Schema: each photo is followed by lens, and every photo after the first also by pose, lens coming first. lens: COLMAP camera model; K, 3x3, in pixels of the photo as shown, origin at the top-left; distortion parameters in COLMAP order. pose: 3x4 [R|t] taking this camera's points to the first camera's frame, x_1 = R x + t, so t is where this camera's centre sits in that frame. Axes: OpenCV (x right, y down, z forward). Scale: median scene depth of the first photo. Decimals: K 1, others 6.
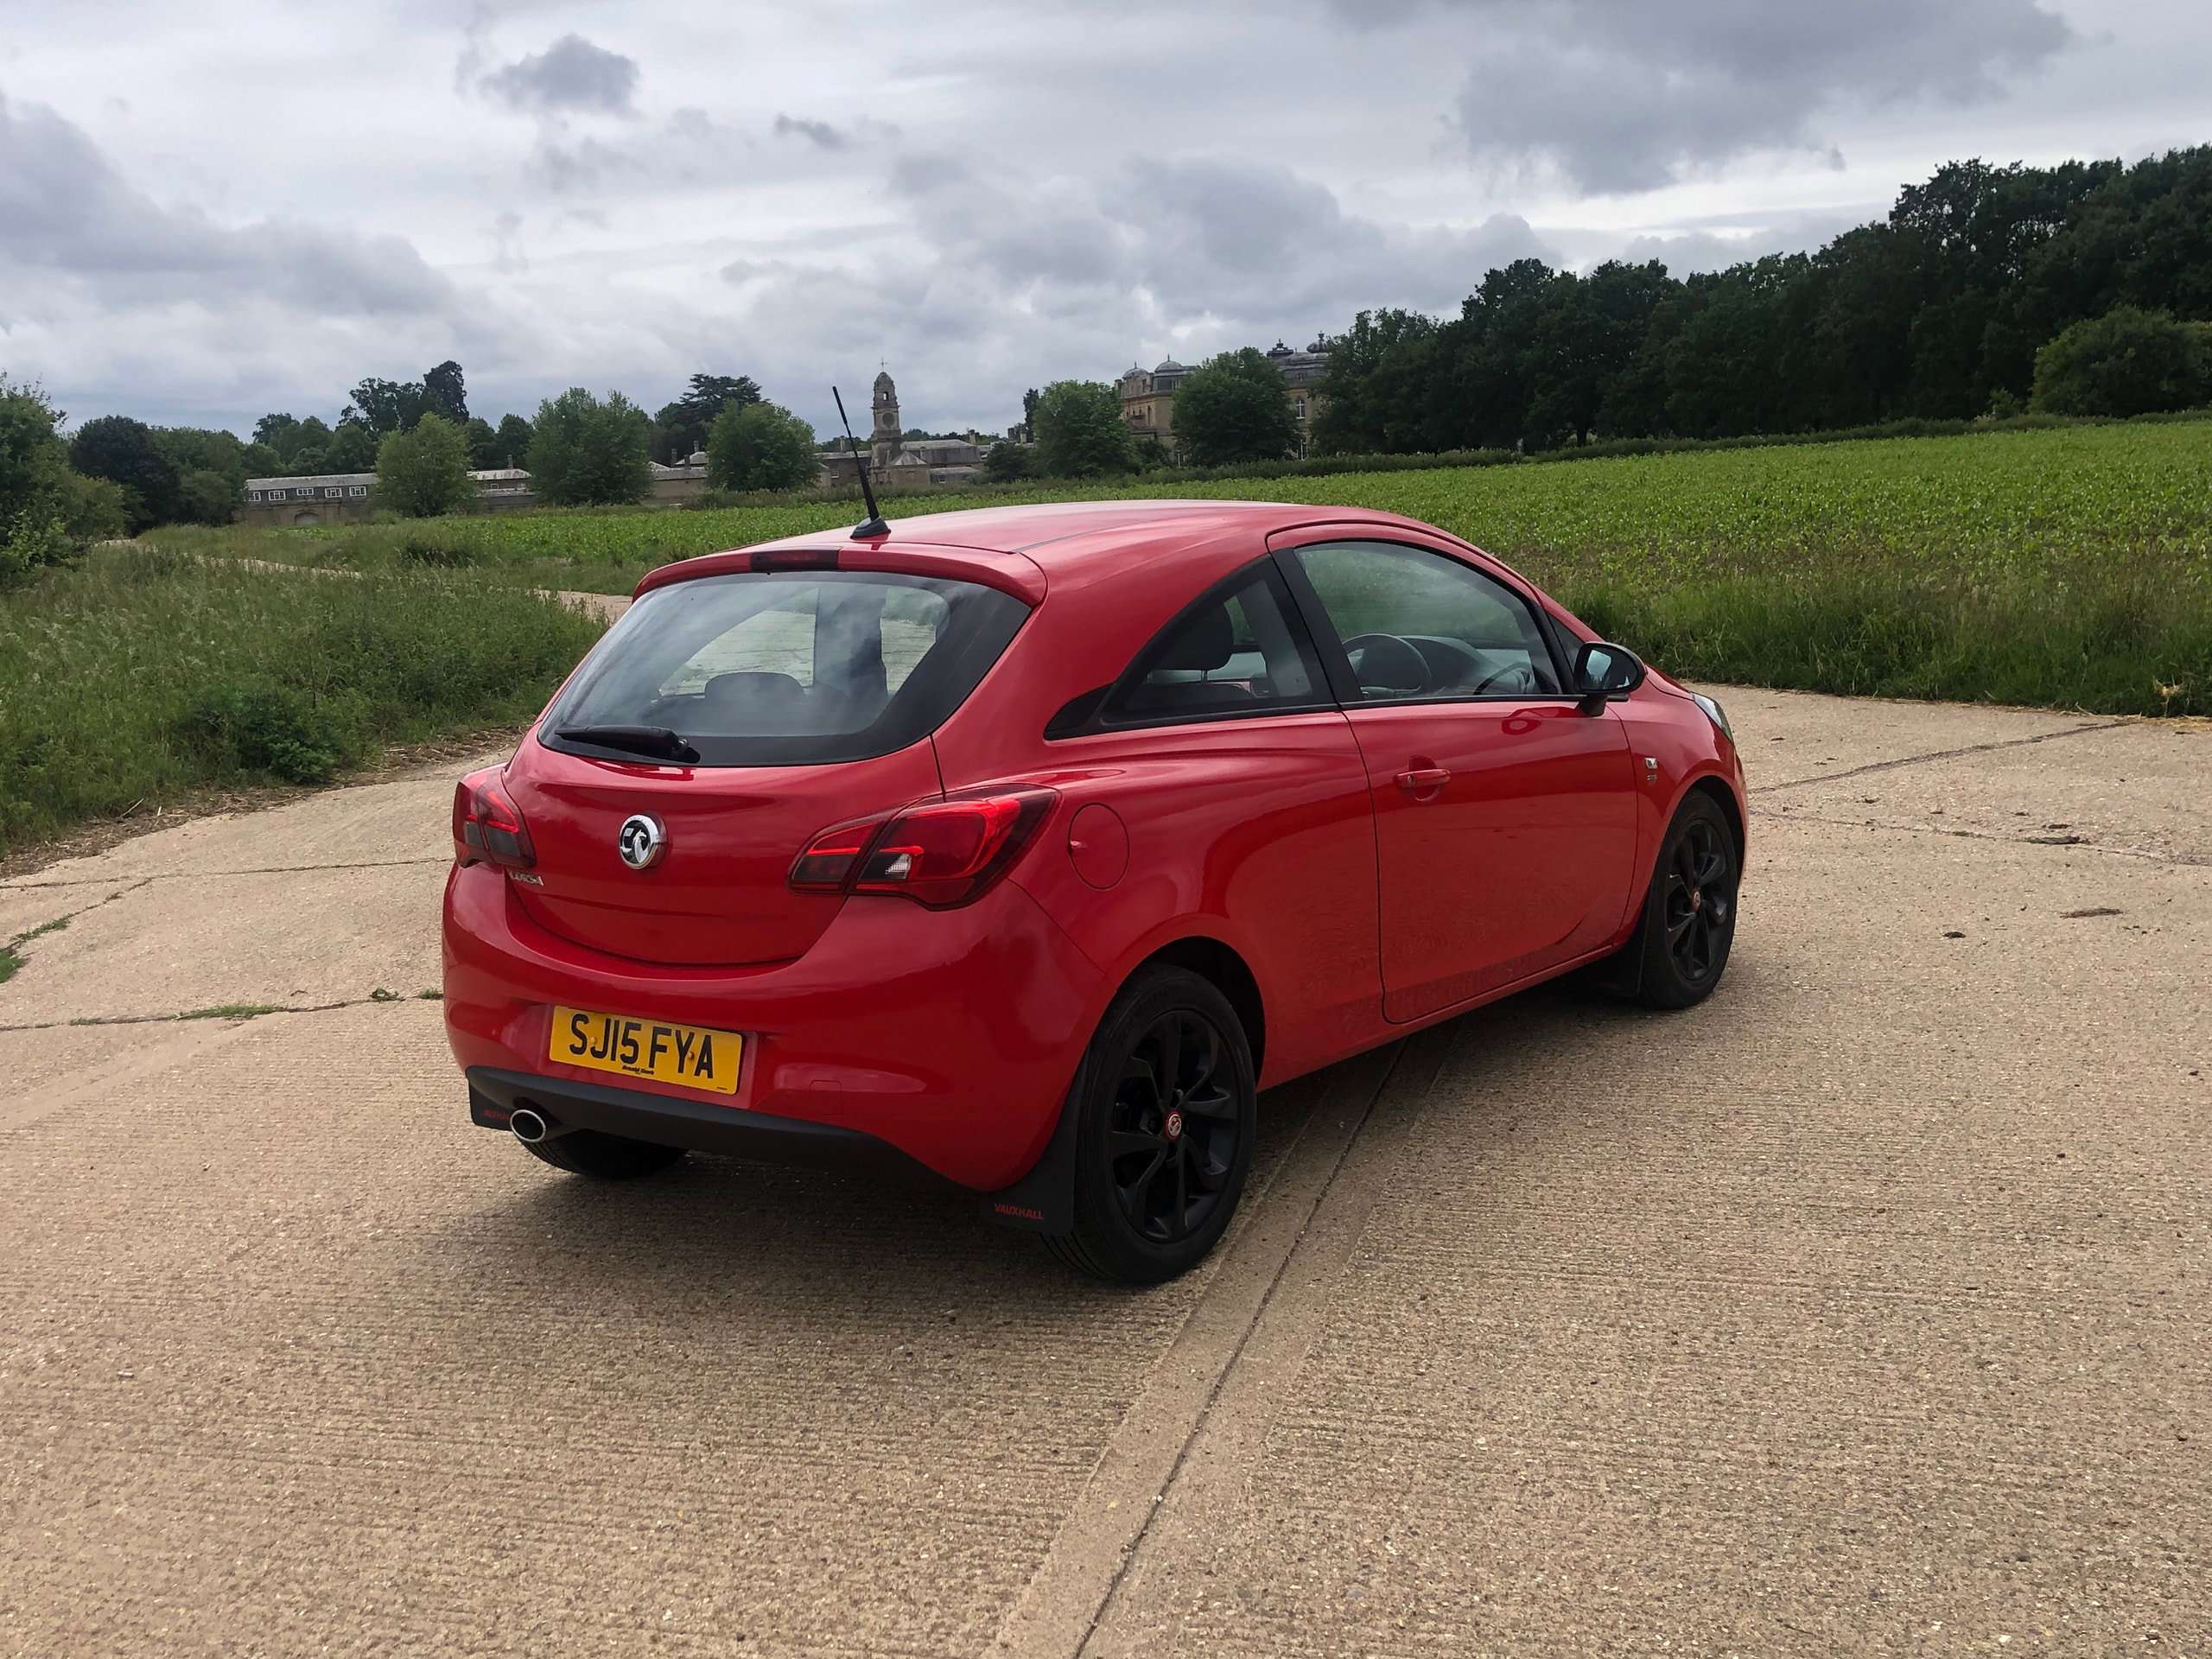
lens RADIAL K [[2385.0, 0, 1108.6], [0, 2385.0, 777.0], [0, 0, 1]] dist [0.120044, 0.010340]
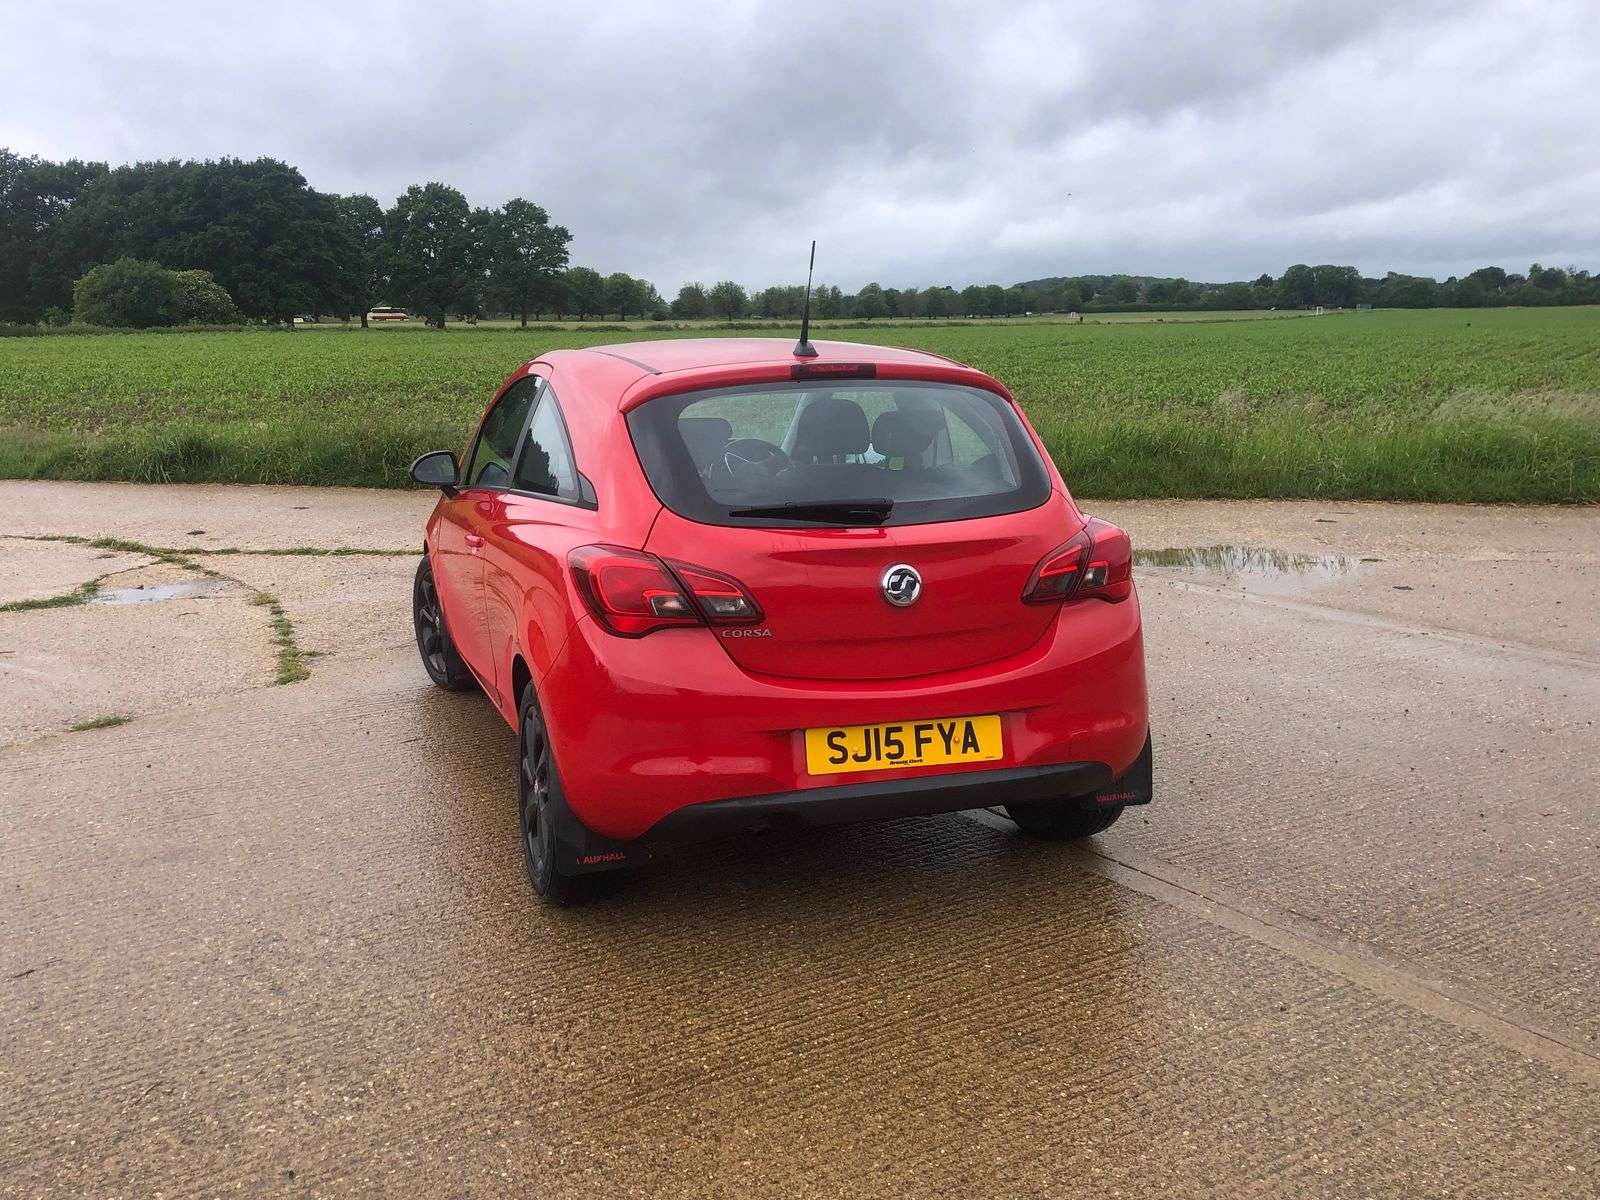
lens RADIAL K [[1523.7, 0, 794.9], [0, 1523.7, 593.3], [0, 0, 1]] dist [0.070651, -0.122834]
pose [[0.568530, -0.097826, 0.816825, -0.883884], [0.085502, 0.994554, 0.059600, -0.021996], [-0.818207, 0.035956, 0.573798, 0.568707]]
